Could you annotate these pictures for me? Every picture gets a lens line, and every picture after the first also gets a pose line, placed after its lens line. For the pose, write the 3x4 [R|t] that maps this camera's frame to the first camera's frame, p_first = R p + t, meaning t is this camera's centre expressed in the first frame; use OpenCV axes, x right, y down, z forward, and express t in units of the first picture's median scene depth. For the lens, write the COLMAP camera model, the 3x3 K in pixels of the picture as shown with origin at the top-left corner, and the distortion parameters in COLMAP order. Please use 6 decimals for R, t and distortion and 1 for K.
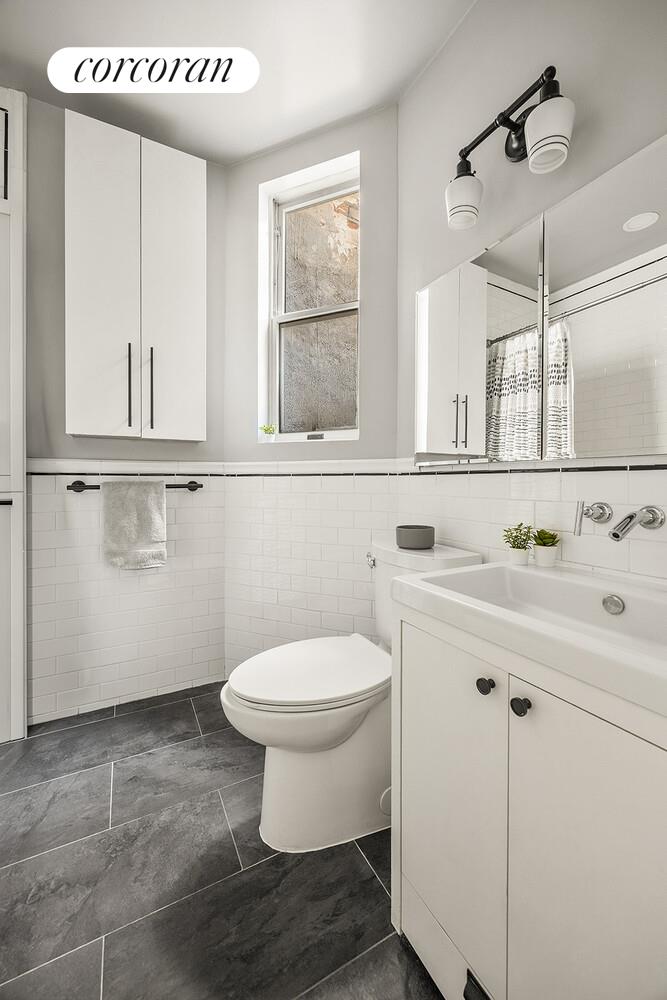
lens RADIAL K [[389.4, 0, 330.8], [0, 389.4, 487.3], [0, 0, 1]] dist [-0.000555, -0.000324]
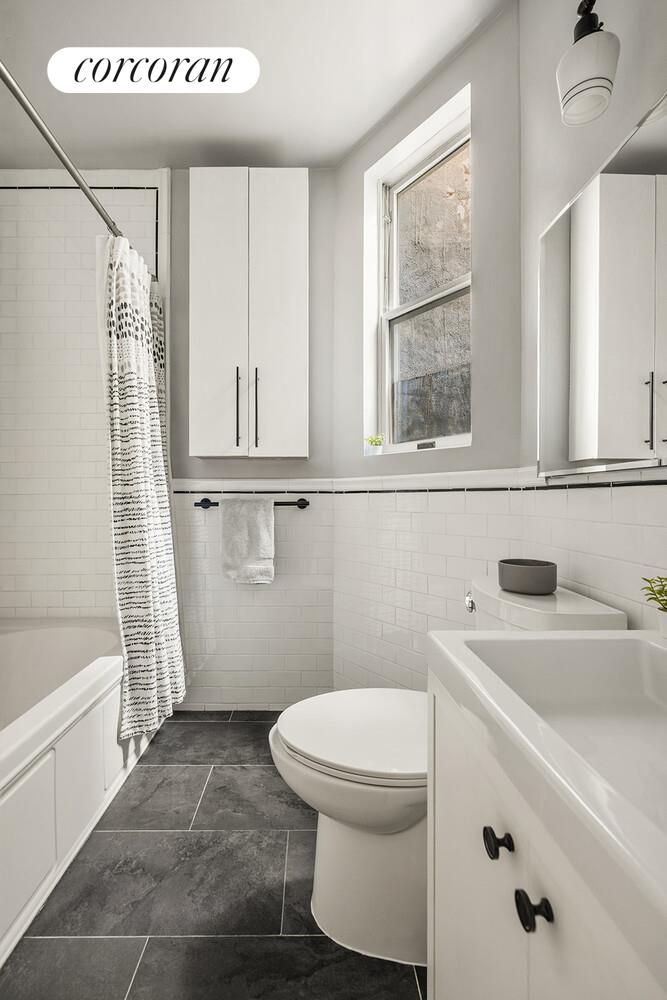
lens RADIAL K [[405.1, 0, 333.5], [0, 405.1, 500.0], [0, 0, 1]] dist [-0.002508, 0.000170]
pose [[0.888170, 0.001139, -0.459513, 0.204135], [-0.007403, 0.999903, -0.011831, -0.000822], [0.459455, 0.013909, 0.888092, 0.148554]]
